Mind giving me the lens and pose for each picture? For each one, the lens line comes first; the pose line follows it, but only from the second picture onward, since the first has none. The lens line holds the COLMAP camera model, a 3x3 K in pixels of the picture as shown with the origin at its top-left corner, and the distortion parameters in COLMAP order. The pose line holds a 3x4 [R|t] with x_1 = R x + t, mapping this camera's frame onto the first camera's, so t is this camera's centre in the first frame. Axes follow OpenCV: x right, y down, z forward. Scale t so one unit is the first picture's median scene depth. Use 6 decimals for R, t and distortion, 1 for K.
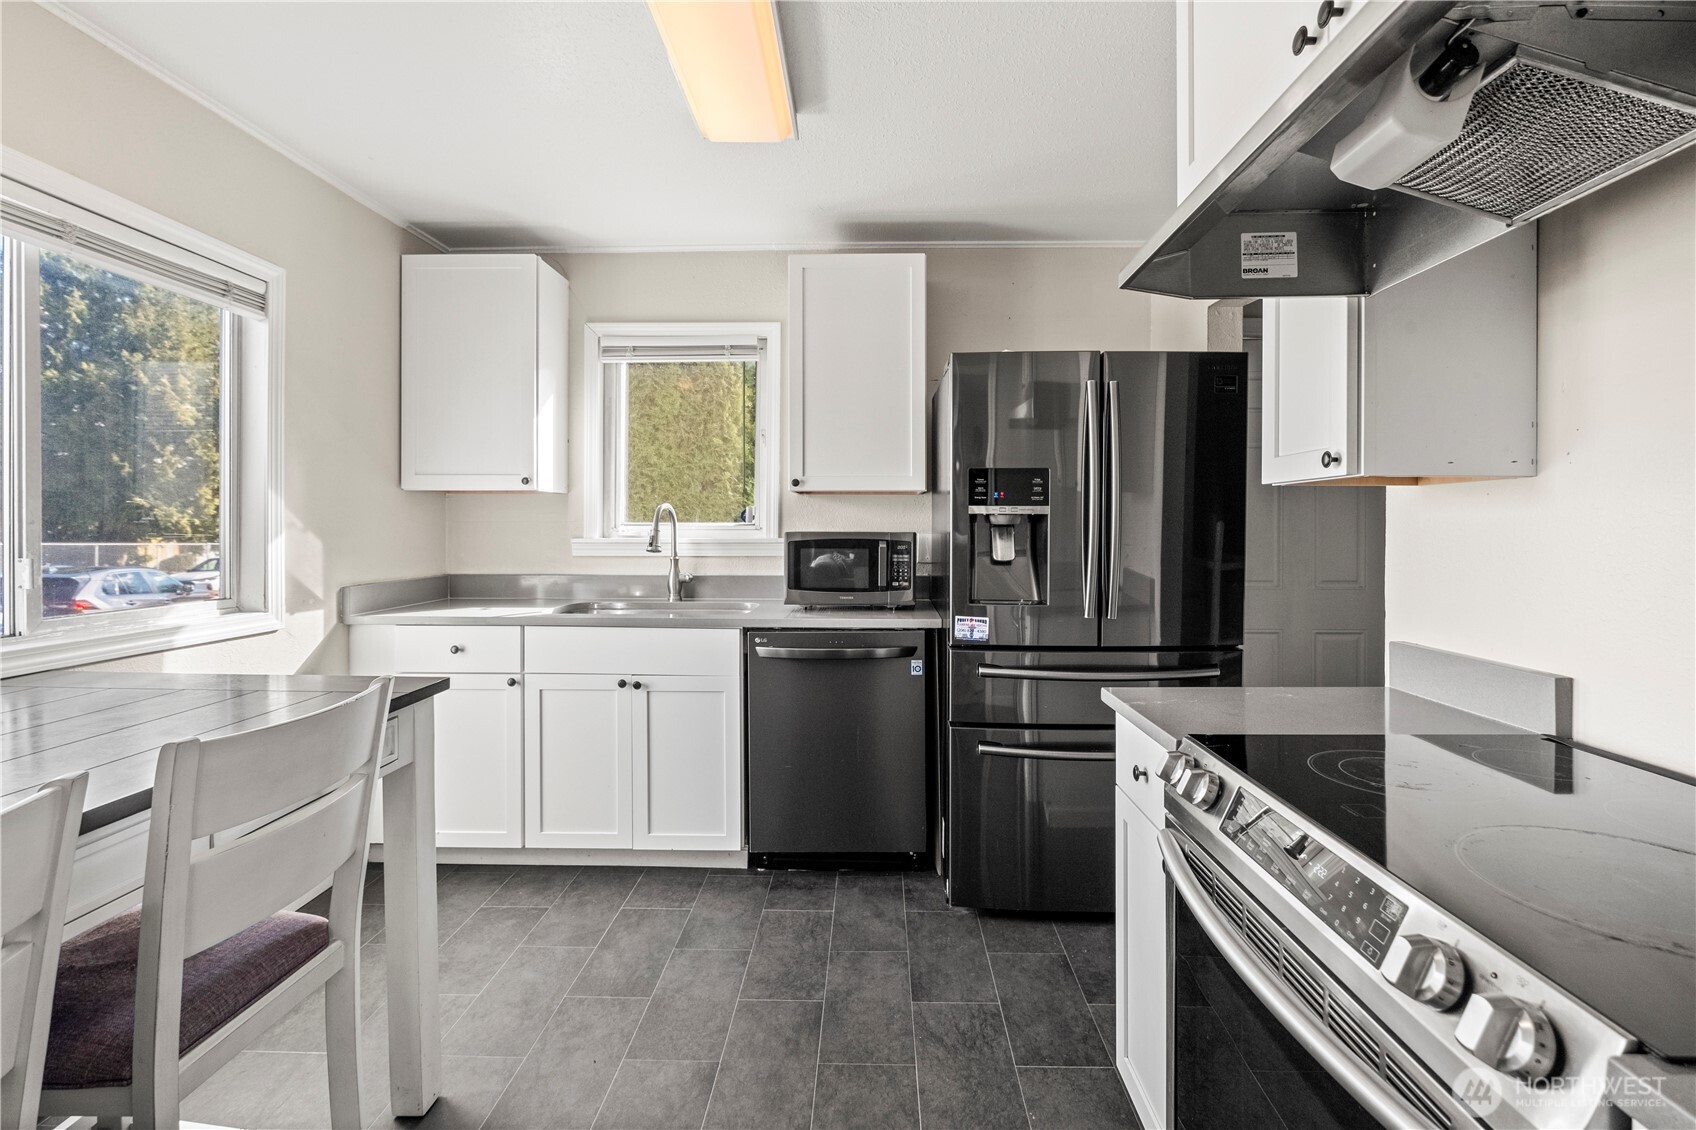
lens RADIAL K [[783.6, 0, 863.2], [0, 783.6, 529.3], [0, 0, 1]] dist [0.001070, 0.000103]
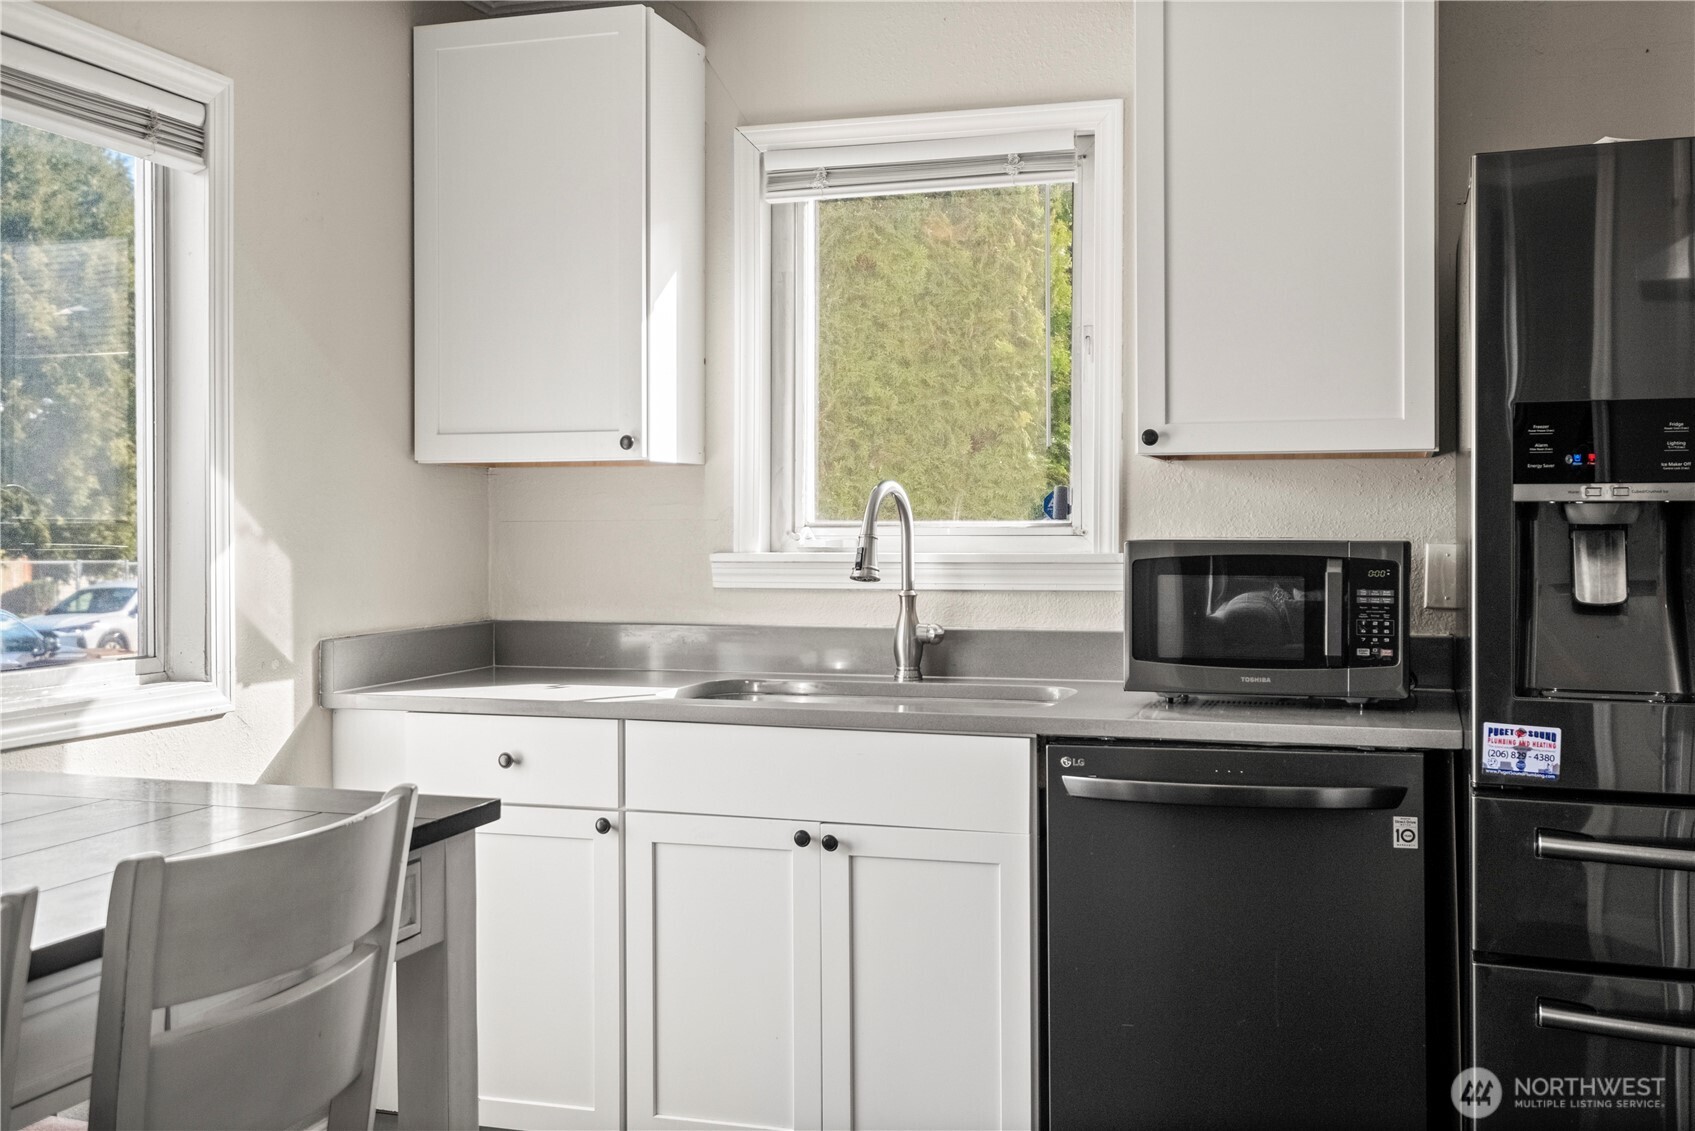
lens RADIAL K [[1797.5, 0, 845.5], [0, 1797.5, 529.4], [0, 0, 1]] dist [0.000434, 0.152550]
pose [[0.958485, -0.002660, -0.285131, 0.051517], [0.002433, 0.999996, -0.001149, -0.002672], [0.285133, 0.000407, 0.958488, -0.108946]]
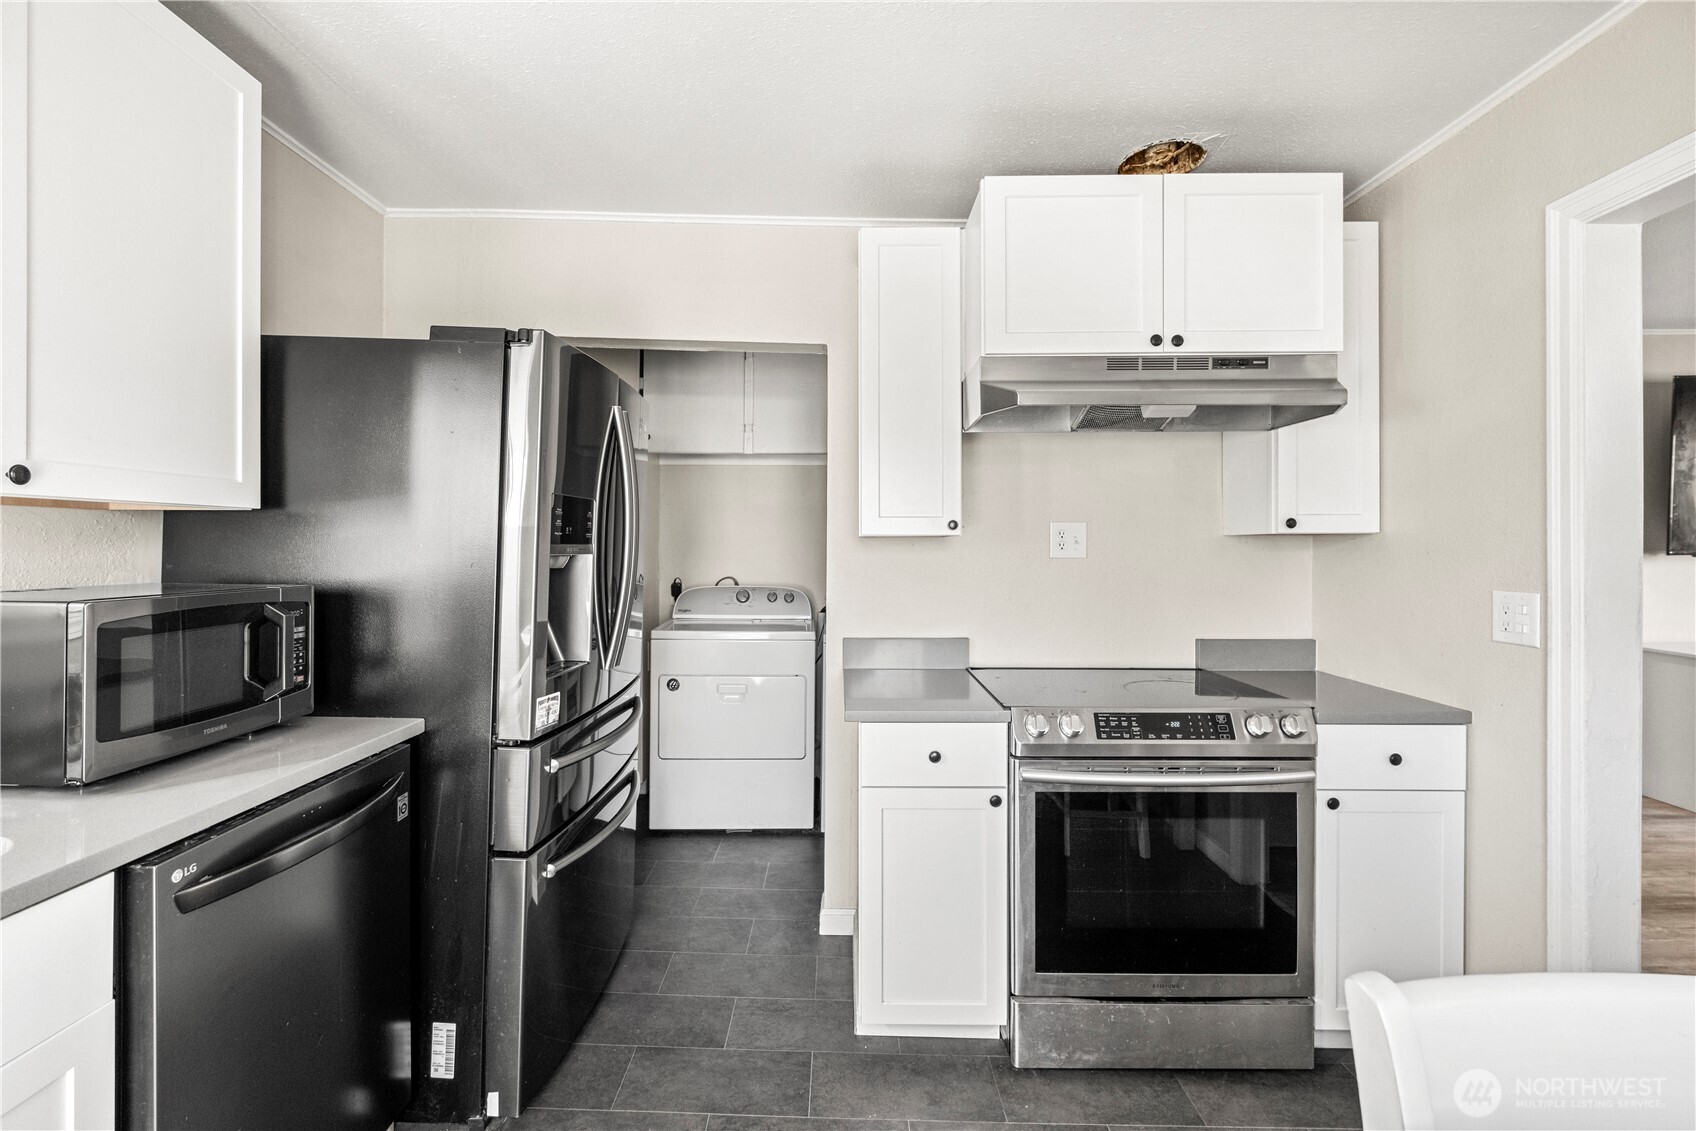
lens RADIAL K [[767.8, 0, 848.1], [0, 767.8, 548.7], [0, 0, 1]] dist [0.000435, 0.000084]
pose [[-0.018941, -0.008851, 0.999781, -0.496306], [0.000908, 0.999960, 0.008869, -0.026838], [-0.999820, 0.001076, -0.018933, 0.622269]]
